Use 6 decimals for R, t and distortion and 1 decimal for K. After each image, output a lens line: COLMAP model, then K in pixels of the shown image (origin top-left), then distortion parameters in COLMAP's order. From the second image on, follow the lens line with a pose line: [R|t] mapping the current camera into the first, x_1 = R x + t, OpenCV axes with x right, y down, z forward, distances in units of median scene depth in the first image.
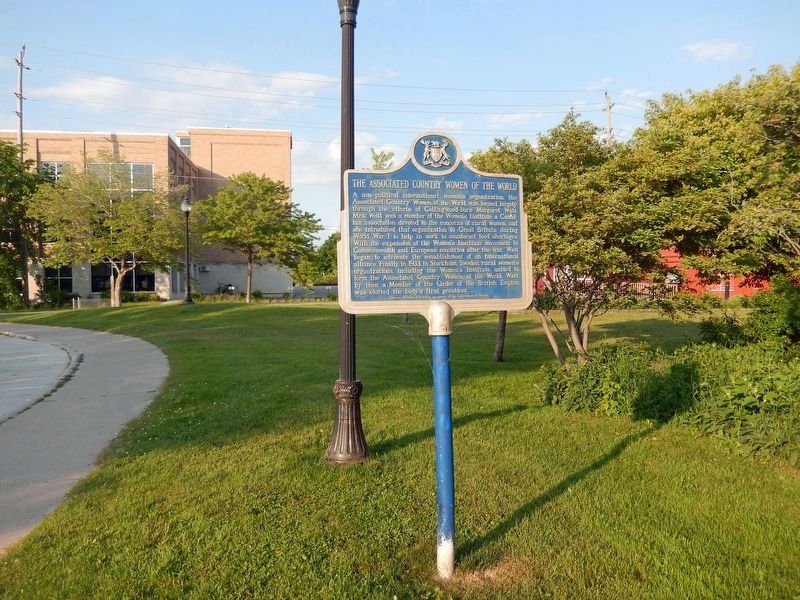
lens RADIAL K [[598.2, 0, 400.0], [0, 598.2, 300.0], [0, 0, 1]] dist [-0.006680, -0.006569]
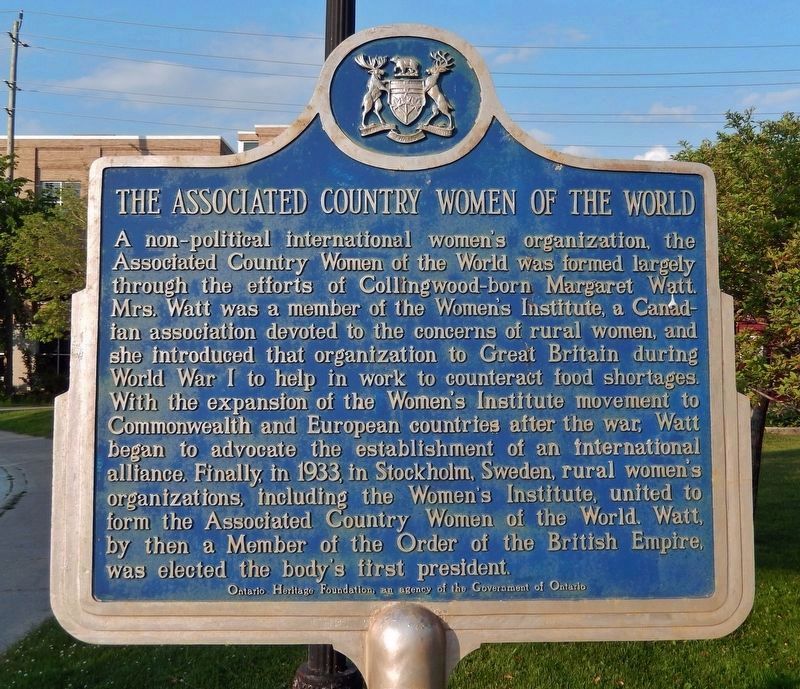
lens RADIAL K [[955.3, 0, 400.5], [0, 955.3, 333.2], [0, 0, 1]] dist [0.001718, 0.038548]
pose [[0.981272, 0.007671, -0.192473, 0.149277], [-0.019267, 0.998104, -0.058453, -0.099808], [0.191660, 0.061066, 0.979560, 0.539861]]
